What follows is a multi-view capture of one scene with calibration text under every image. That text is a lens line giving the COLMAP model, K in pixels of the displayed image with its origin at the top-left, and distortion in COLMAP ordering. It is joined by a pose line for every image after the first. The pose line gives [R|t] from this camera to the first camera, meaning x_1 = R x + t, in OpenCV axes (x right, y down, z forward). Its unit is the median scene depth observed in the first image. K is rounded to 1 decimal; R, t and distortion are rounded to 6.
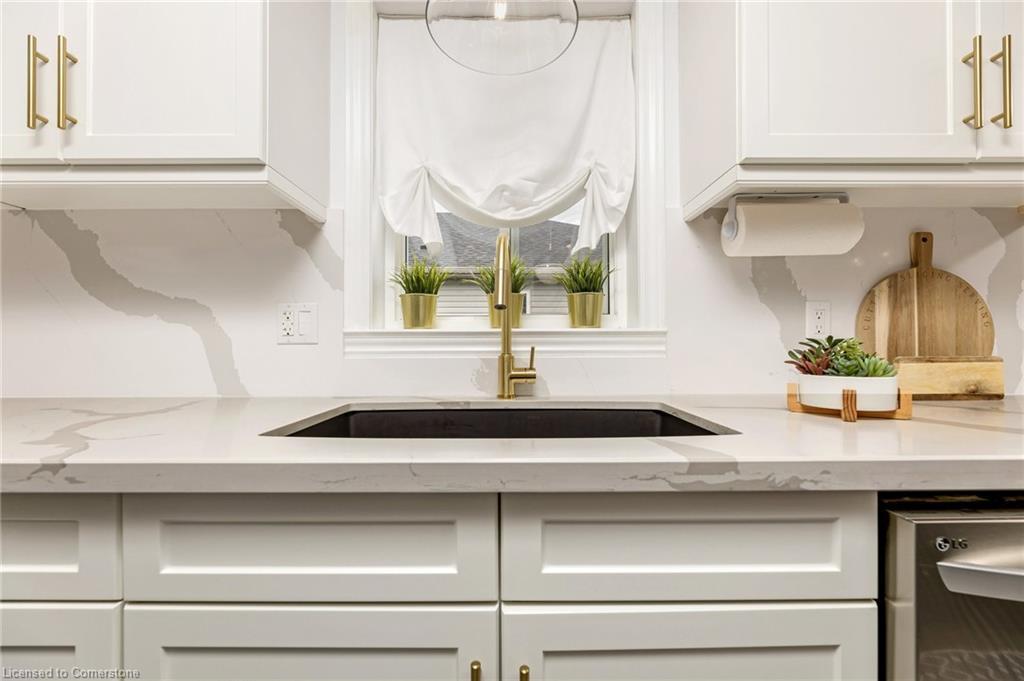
lens RADIAL K [[388.7, 0, 512.0], [0, 388.7, 340.5], [0, 0, 1]] dist [-0.000452, -0.000098]
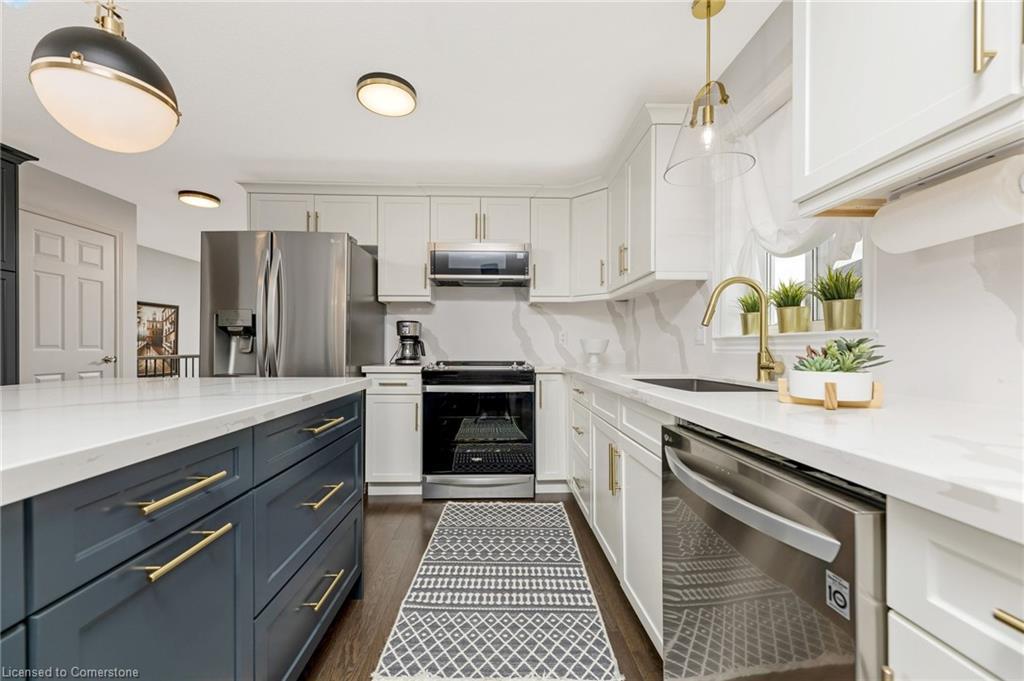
lens RADIAL K [[422.0, 0, 512.0], [0, 422.0, 340.5], [0, 0, 1]] dist [-0.001263, -0.000149]
pose [[0.044079, -0.013790, -0.998933, 1.946339], [0.011382, 0.999847, -0.013300, 0.006055], [0.998963, -0.010784, 0.044229, -0.018911]]
